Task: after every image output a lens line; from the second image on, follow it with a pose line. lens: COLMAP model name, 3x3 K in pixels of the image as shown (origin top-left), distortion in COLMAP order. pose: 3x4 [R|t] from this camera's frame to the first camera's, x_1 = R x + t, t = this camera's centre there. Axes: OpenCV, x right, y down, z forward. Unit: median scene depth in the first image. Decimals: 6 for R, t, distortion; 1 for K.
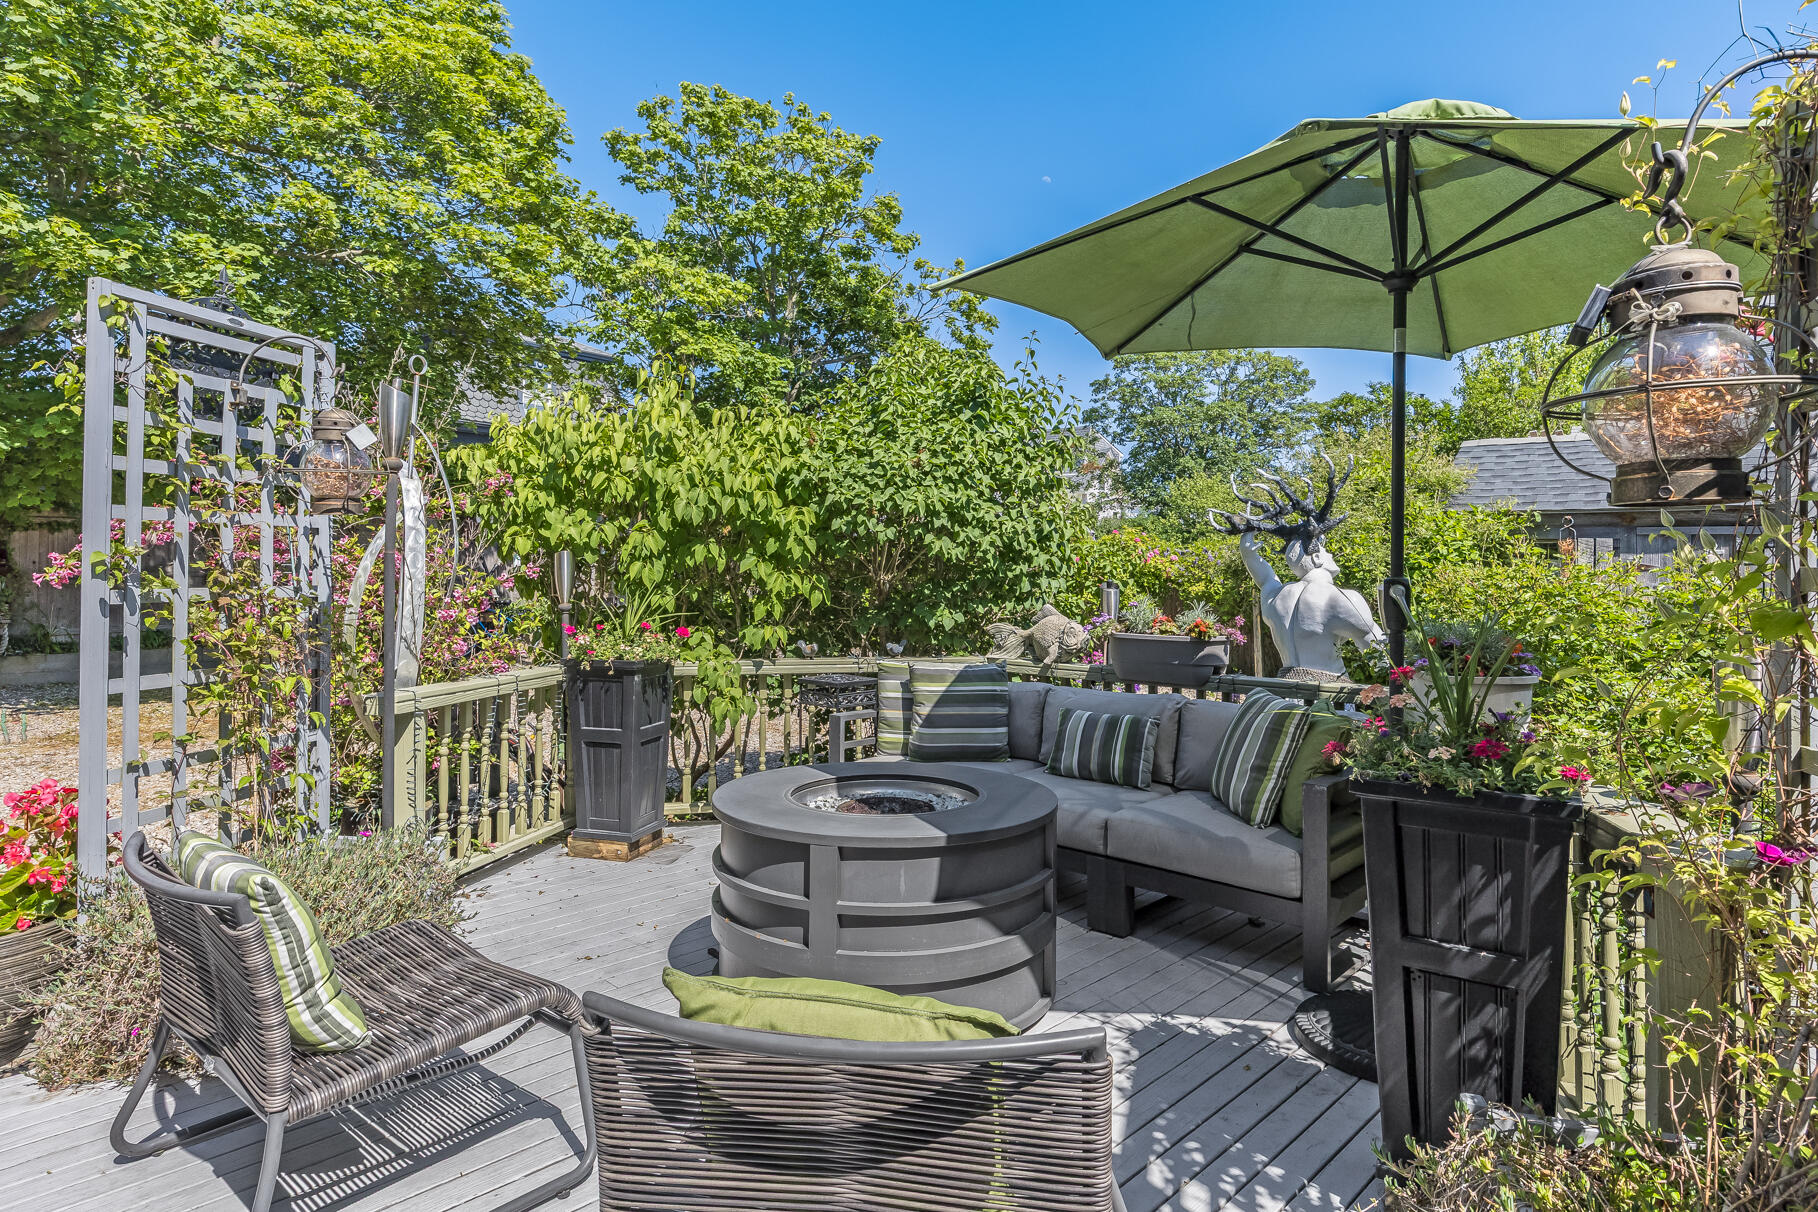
lens RADIAL K [[969.3, 0, 909.0], [0, 969.3, 606.0], [0, 0, 1]] dist [-0.002515, -0.000340]
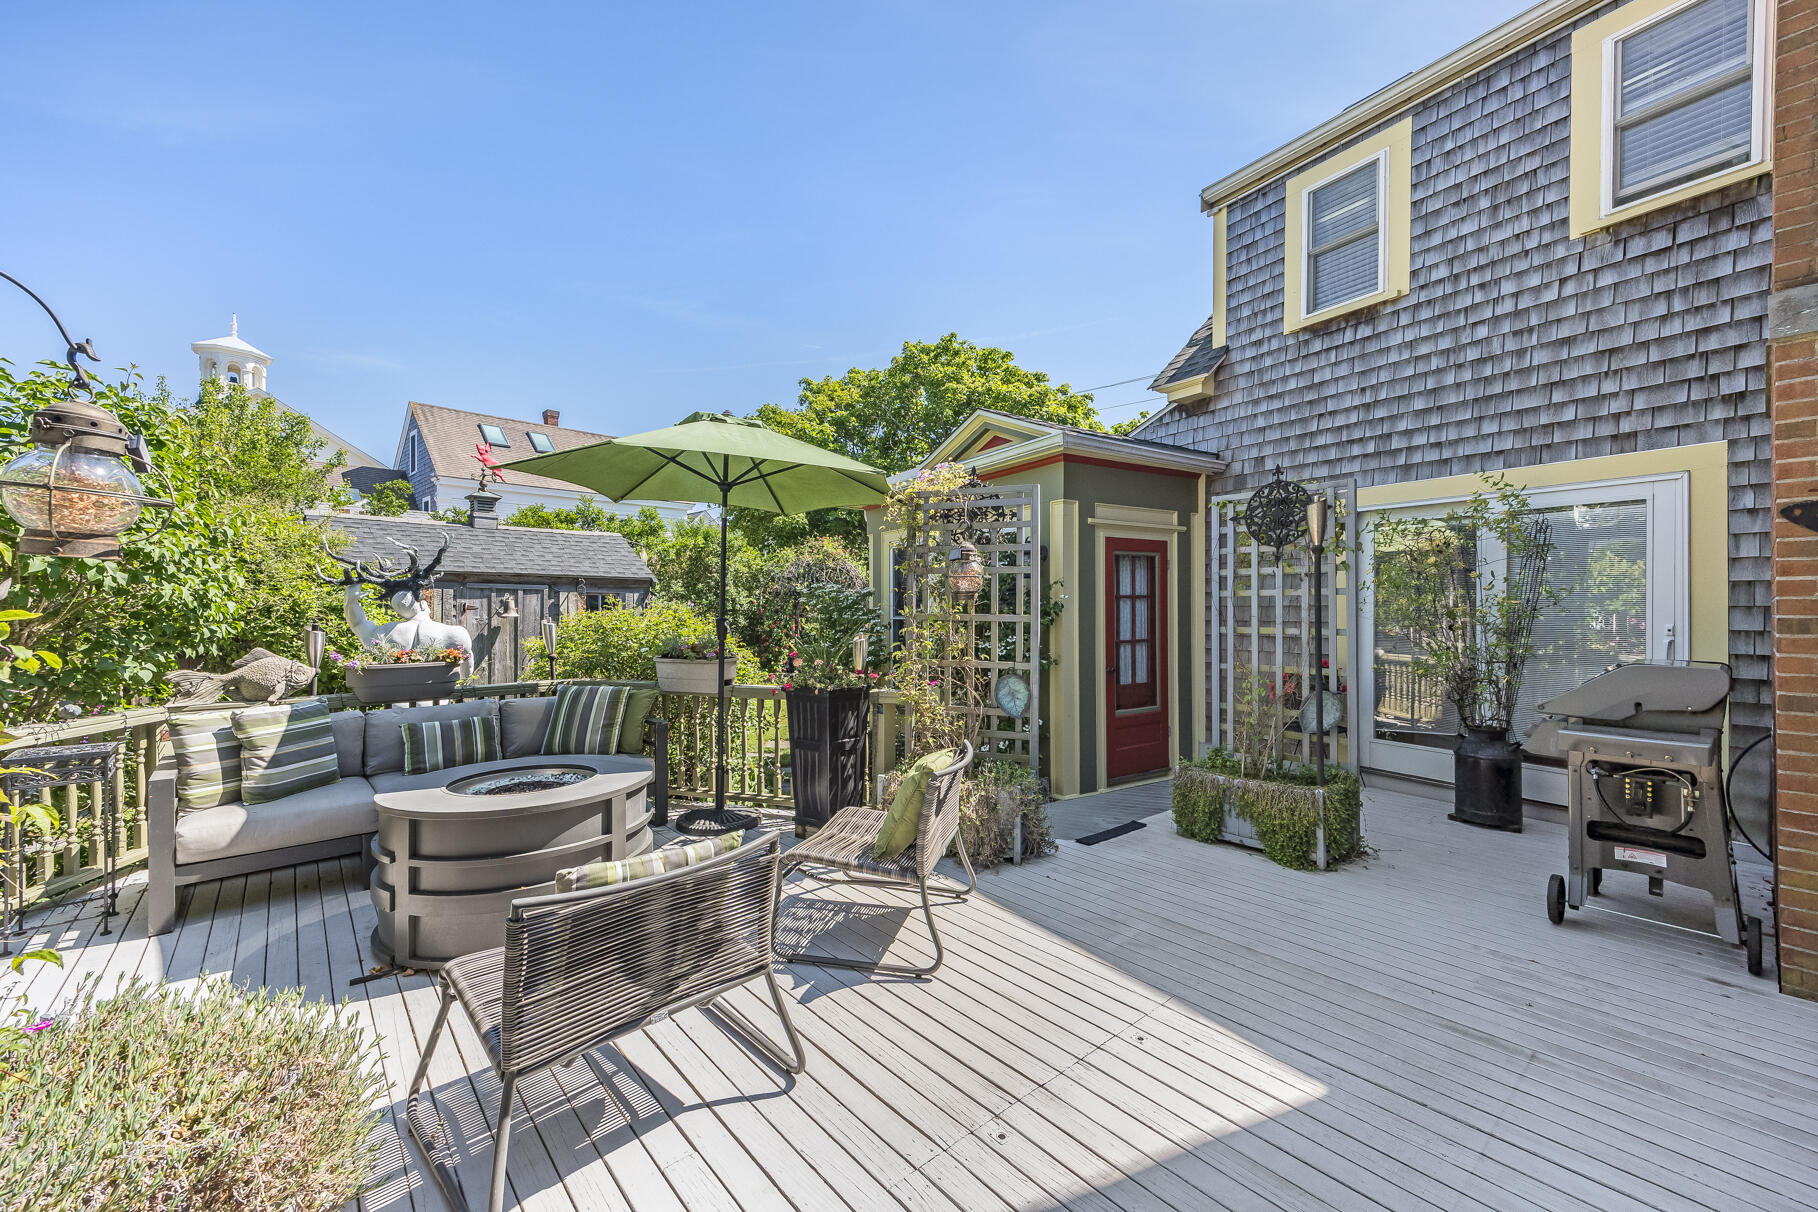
lens RADIAL K [[736.4, 0, 909.0], [0, 736.4, 606.0], [0, 0, 1]] dist [0.000266, 0.000012]
pose [[0.077265, -0.004397, 0.997001, -0.711189], [0.032870, 0.999458, 0.001861, -0.029350], [-0.996469, 0.032628, 0.077367, 0.234336]]
